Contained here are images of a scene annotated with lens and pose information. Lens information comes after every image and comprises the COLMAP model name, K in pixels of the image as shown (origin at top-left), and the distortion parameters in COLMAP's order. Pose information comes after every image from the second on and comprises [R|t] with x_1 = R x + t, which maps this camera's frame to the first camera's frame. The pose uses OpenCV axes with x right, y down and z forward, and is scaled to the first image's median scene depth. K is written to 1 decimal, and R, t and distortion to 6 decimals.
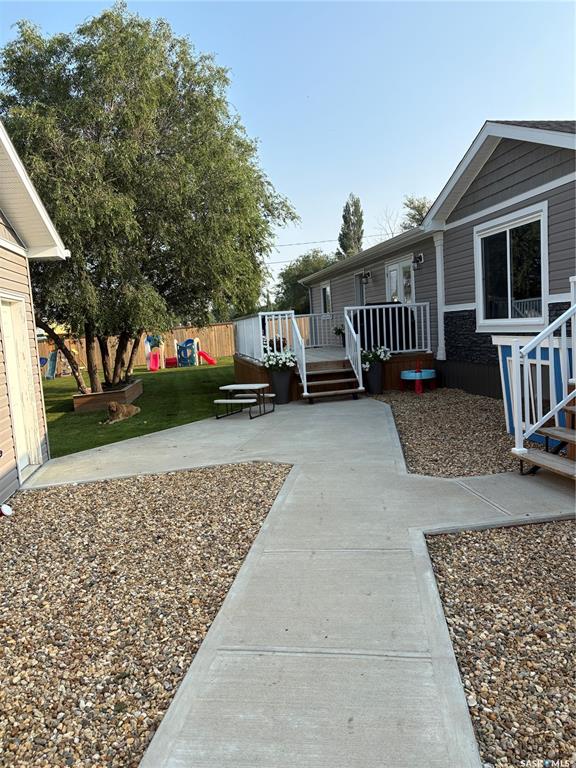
lens RADIAL K [[577.0, 0, 288.0], [0, 577.0, 384.0], [0, 0, 1]] dist [0.074751, -0.101402]
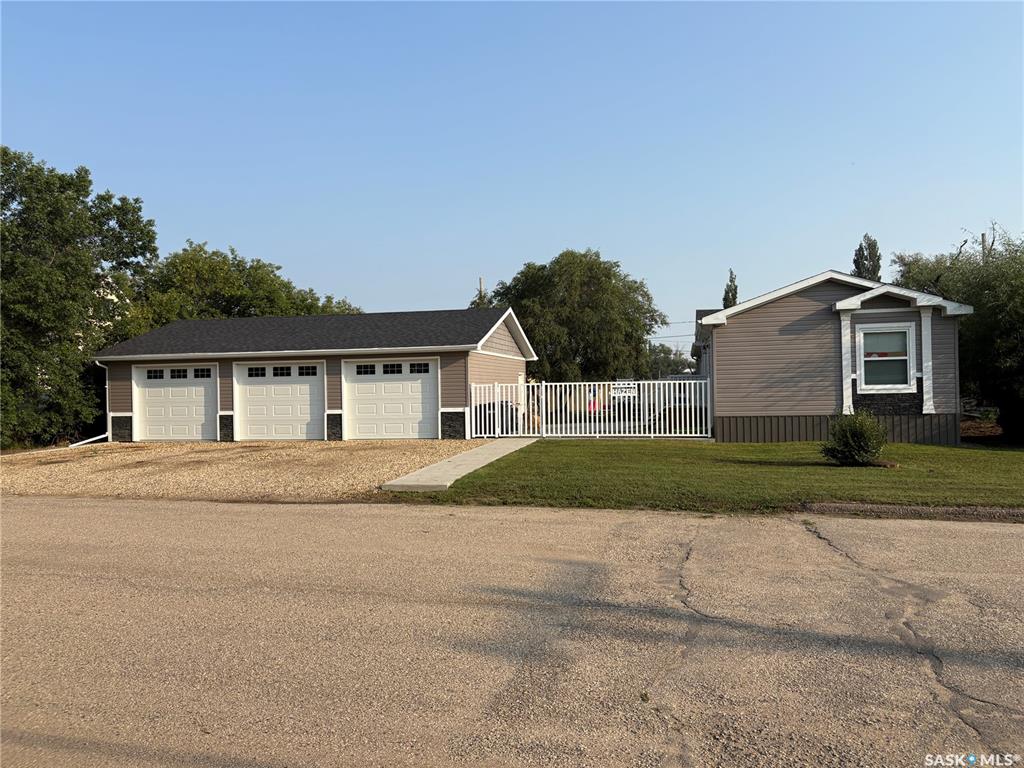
lens RADIAL K [[769.3, 0, 512.0], [0, 769.3, 384.0], [0, 0, 1]] dist [0.074751, -0.101402]
pose [[0.924522, 0.049403, -0.377913, 0.131148], [-0.085572, 0.993154, -0.079511, 0.030243], [0.371398, 0.105848, 0.922421, -0.351551]]
